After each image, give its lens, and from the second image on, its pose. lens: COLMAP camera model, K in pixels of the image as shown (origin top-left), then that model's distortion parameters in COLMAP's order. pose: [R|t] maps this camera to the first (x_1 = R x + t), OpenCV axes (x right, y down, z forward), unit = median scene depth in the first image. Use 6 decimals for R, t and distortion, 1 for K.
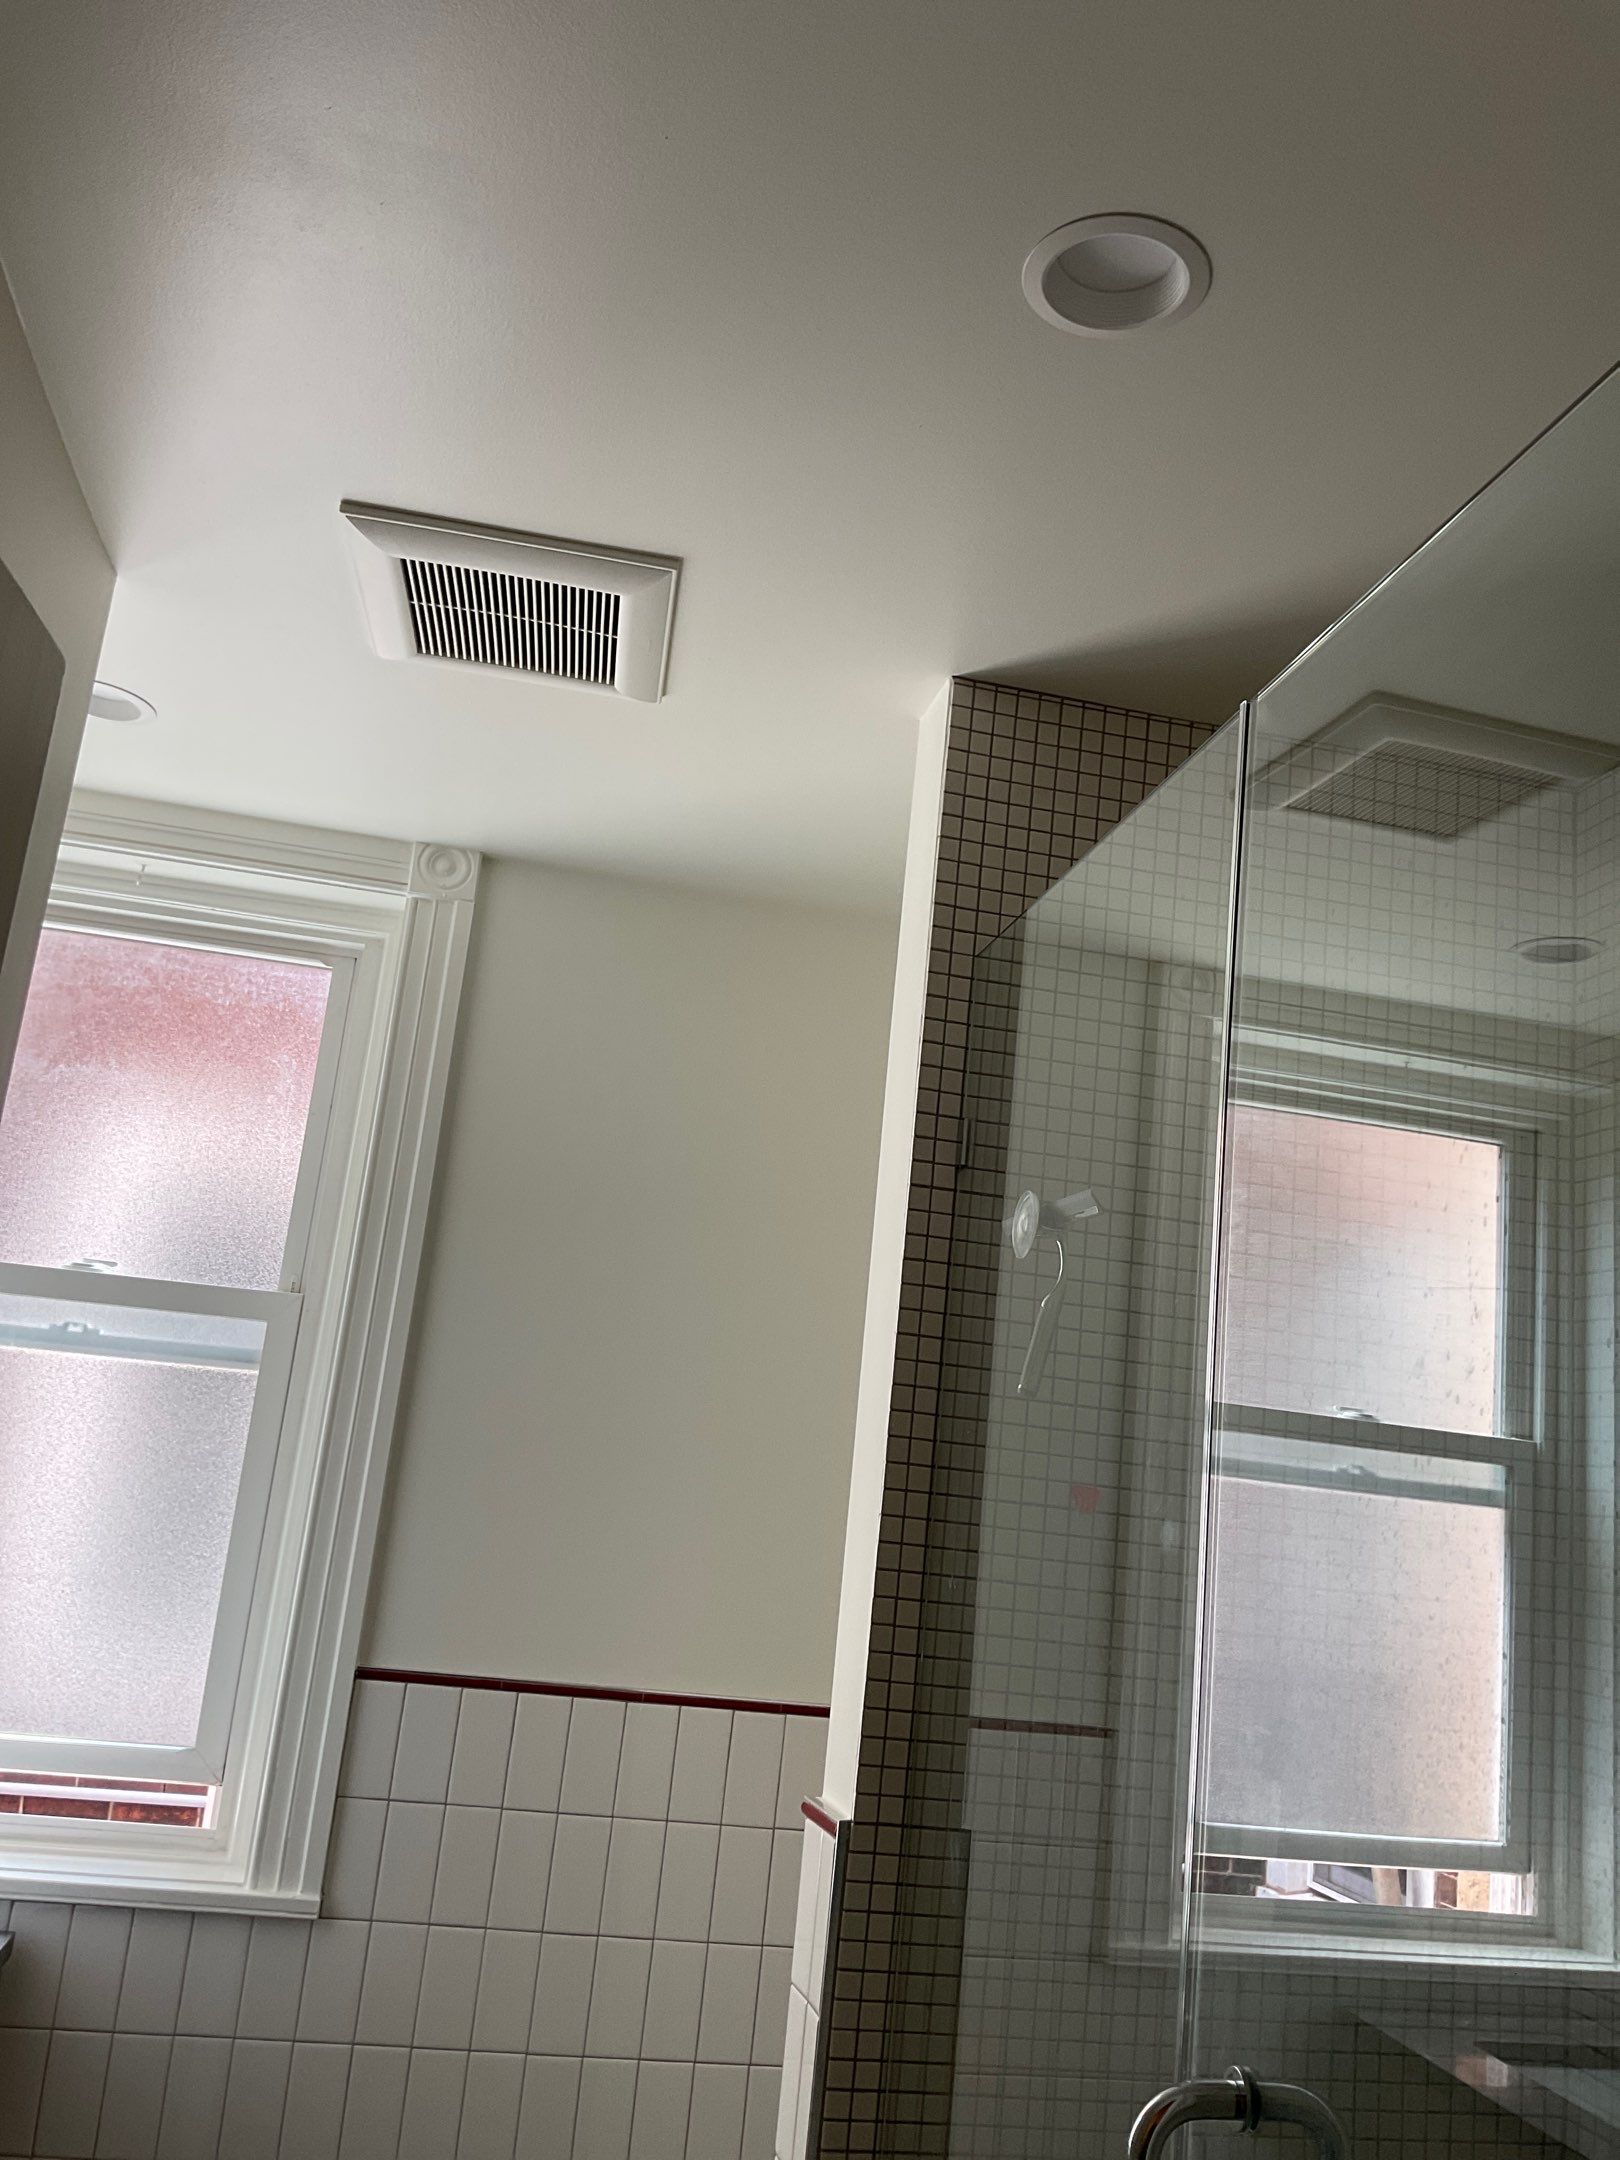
lens RADIAL K [[1732.4, 0, 814.8], [0, 1732.4, 1074.2], [0, 0, 1]] dist [0.098384, -0.143409]
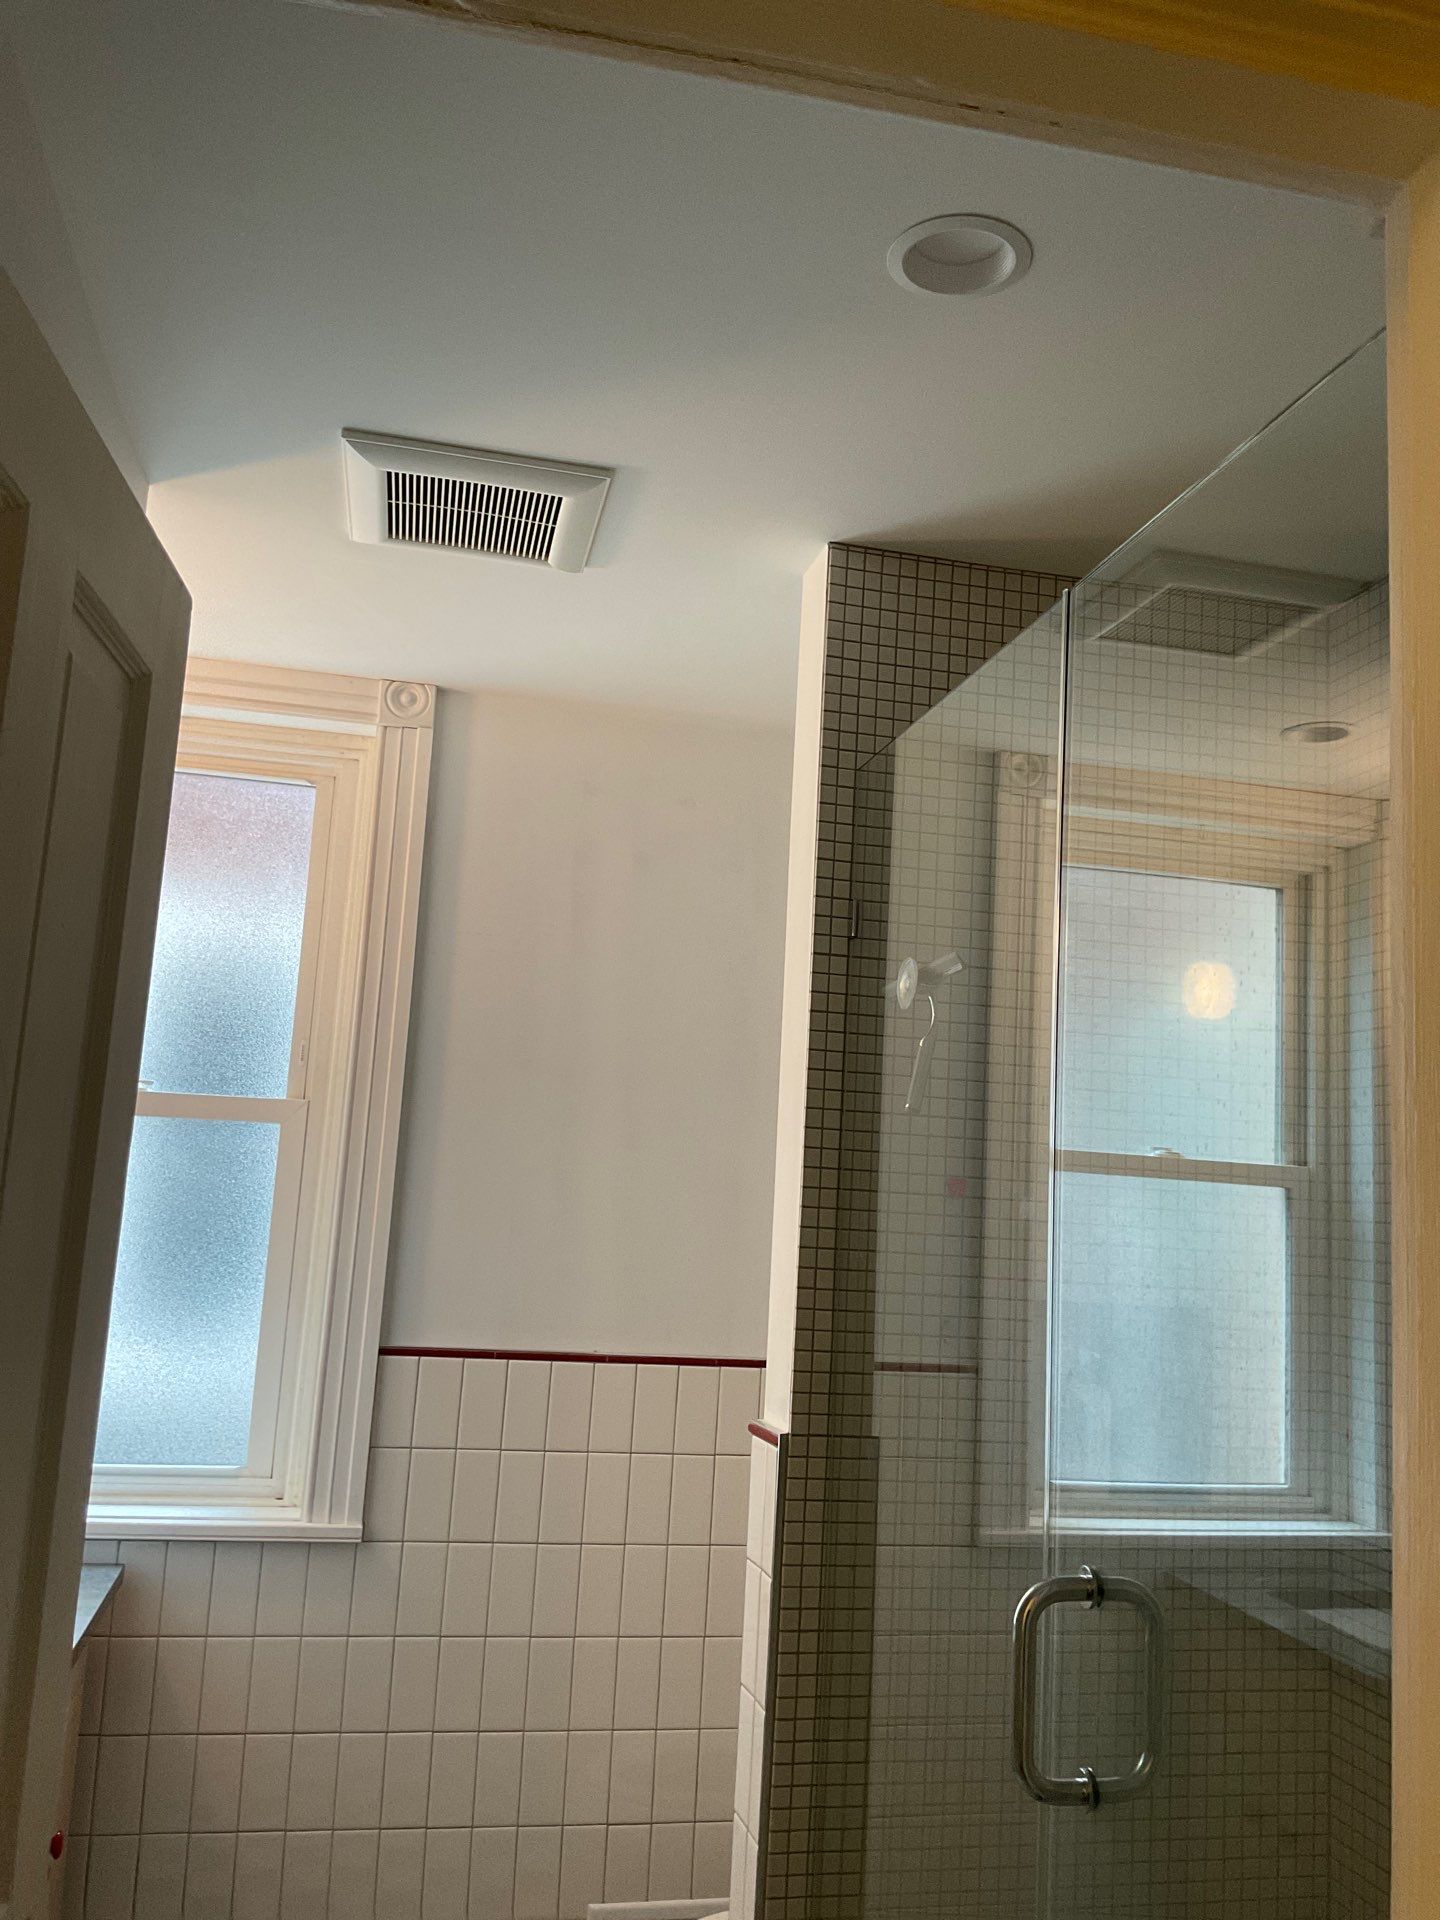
lens RADIAL K [[1539.9, 0, 724.3], [0, 1539.9, 954.9], [0, 0, 1]] dist [0.098384, -0.143409]
pose [[0.998749, -0.045287, 0.021219, -0.033078], [0.043385, 0.995618, 0.082837, -0.030835], [-0.024878, -0.081813, 0.996337, -0.124227]]
